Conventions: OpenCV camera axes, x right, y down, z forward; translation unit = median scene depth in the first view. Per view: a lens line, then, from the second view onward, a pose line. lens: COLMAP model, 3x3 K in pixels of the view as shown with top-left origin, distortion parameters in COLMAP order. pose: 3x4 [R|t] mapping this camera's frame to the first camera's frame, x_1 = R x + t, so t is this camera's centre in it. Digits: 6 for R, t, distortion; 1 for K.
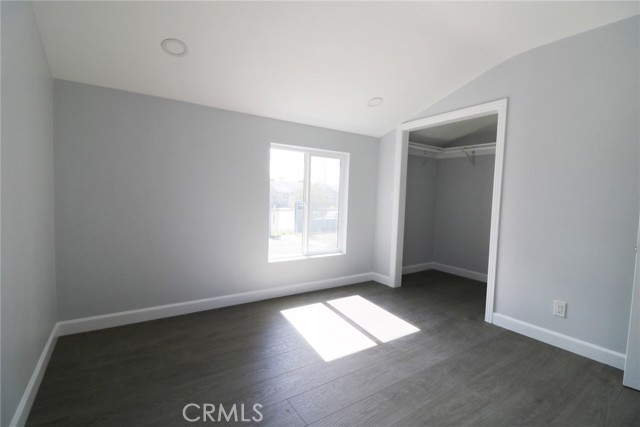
lens RADIAL K [[298.1, 0, 319.3], [0, 298.1, 211.0], [0, 0, 1]] dist [0.001260, -0.014775]
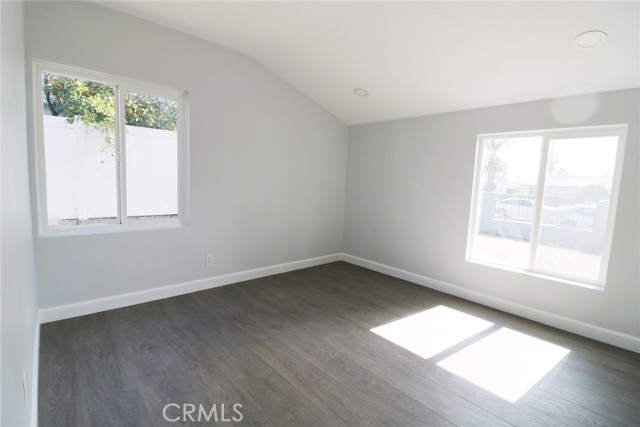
lens RADIAL K [[298.1, 0, 319.3], [0, 298.1, 211.0], [0, 0, 1]] dist [0.001260, -0.014775]
pose [[0.142217, 0.077019, -0.986835, 0.805050], [-0.094447, 0.993475, 0.063926, -0.002506], [0.985319, 0.084113, 0.148563, 0.441162]]
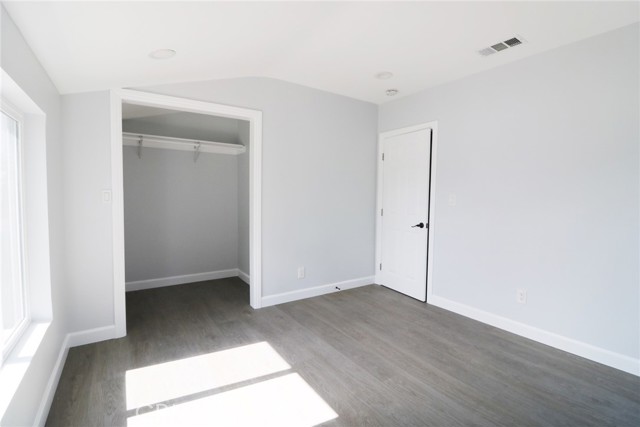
lens RADIAL K [[298.1, 0, 319.3], [0, 298.1, 211.0], [0, 0, 1]] dist [0.001260, -0.014775]
pose [[0.003755, -0.086558, 0.996240, -0.529598], [0.045136, 0.995246, 0.086301, -0.080128], [-0.998974, 0.044642, 0.007644, 0.750420]]
